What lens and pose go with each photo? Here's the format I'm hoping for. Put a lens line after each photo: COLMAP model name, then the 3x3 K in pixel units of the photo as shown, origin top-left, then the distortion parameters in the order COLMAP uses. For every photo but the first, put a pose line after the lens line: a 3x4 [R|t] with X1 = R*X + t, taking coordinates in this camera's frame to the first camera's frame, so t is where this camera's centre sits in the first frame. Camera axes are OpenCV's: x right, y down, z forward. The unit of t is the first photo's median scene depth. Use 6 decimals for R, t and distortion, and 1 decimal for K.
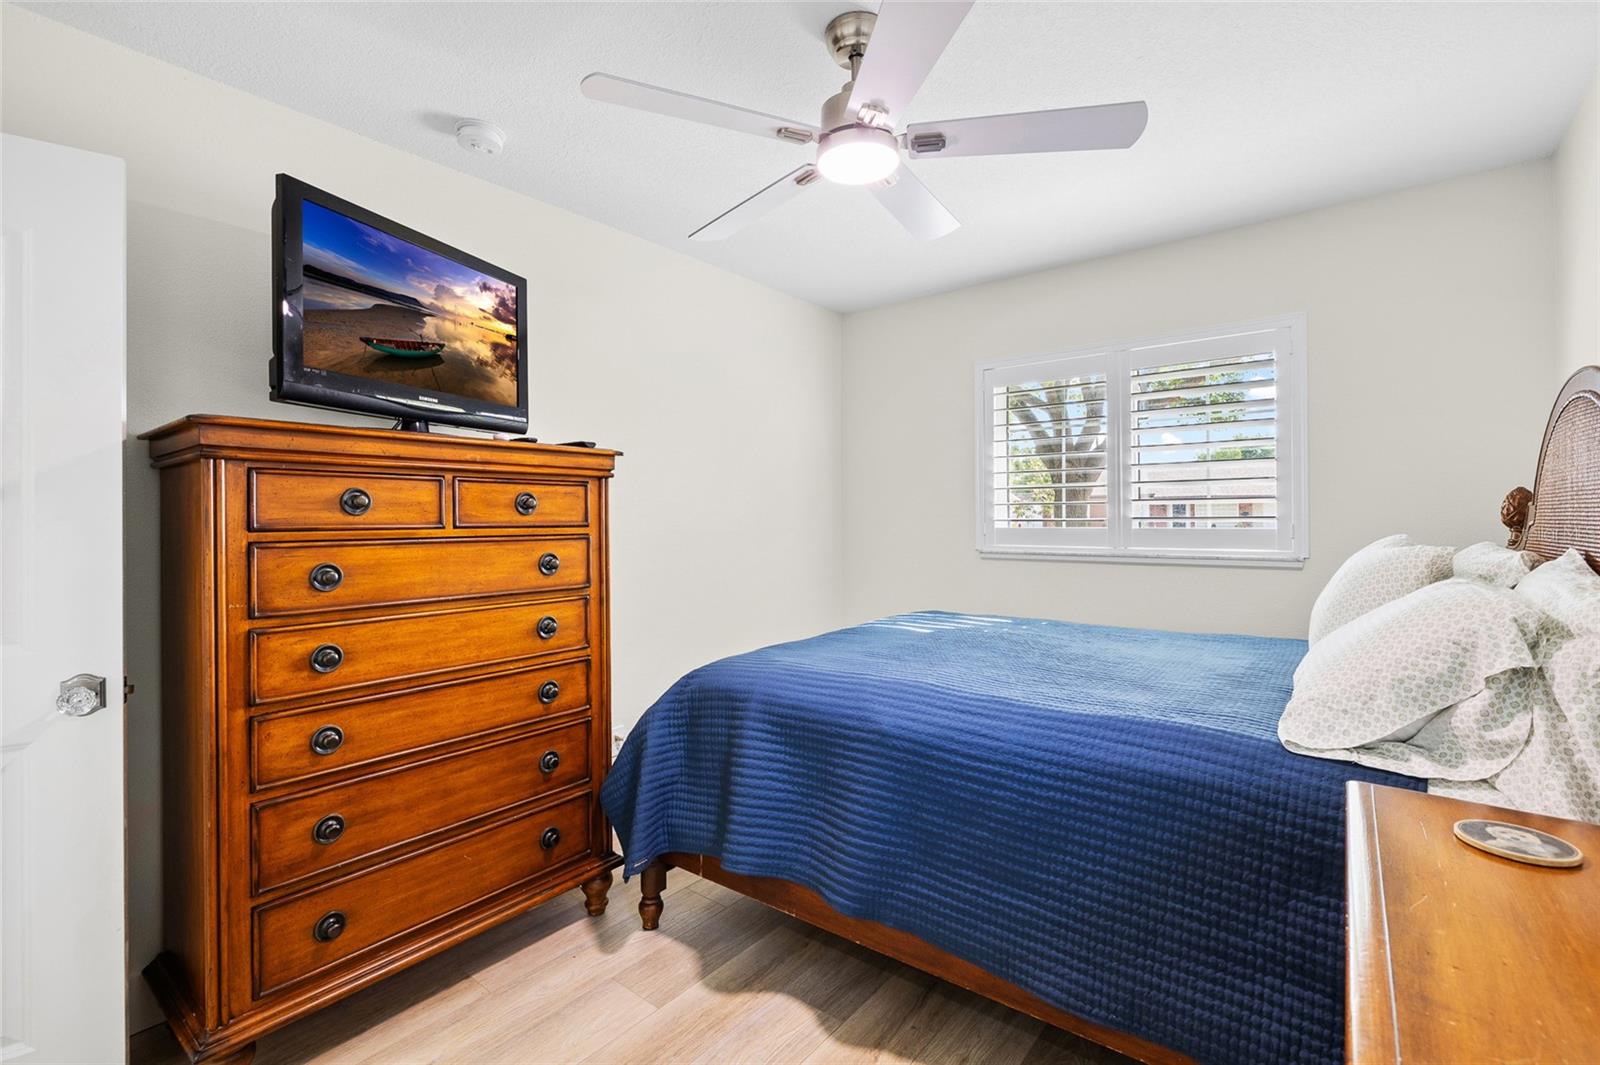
lens RADIAL K [[711.9, 0, 799.3], [0, 711.9, 525.0], [0, 0, 1]] dist [-0.001199, 0.000005]
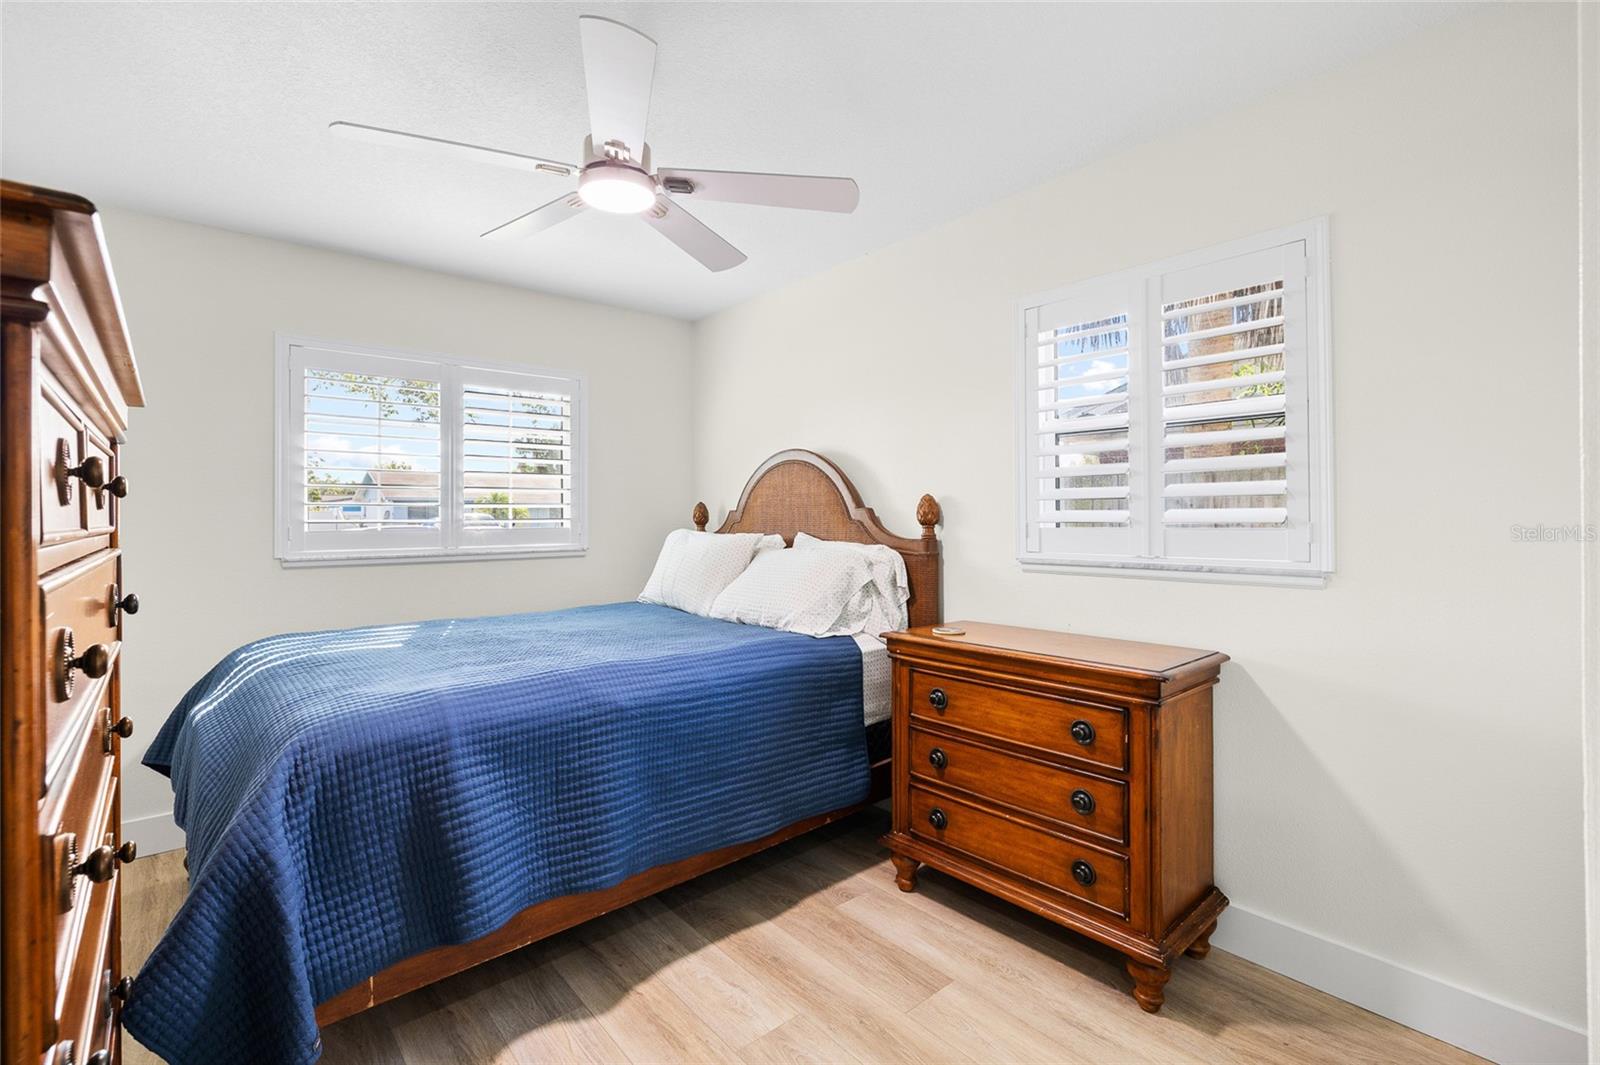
lens RADIAL K [[711.9, 0, 799.9], [0, 711.9, 525.5], [0, 0, 1]] dist [-0.001199, 0.000005]
pose [[0.192663, -0.005946, 0.981247, -0.951594], [0.012552, 0.999915, 0.003595, 0.003673], [-0.981185, 0.011624, 0.192721, 0.521673]]
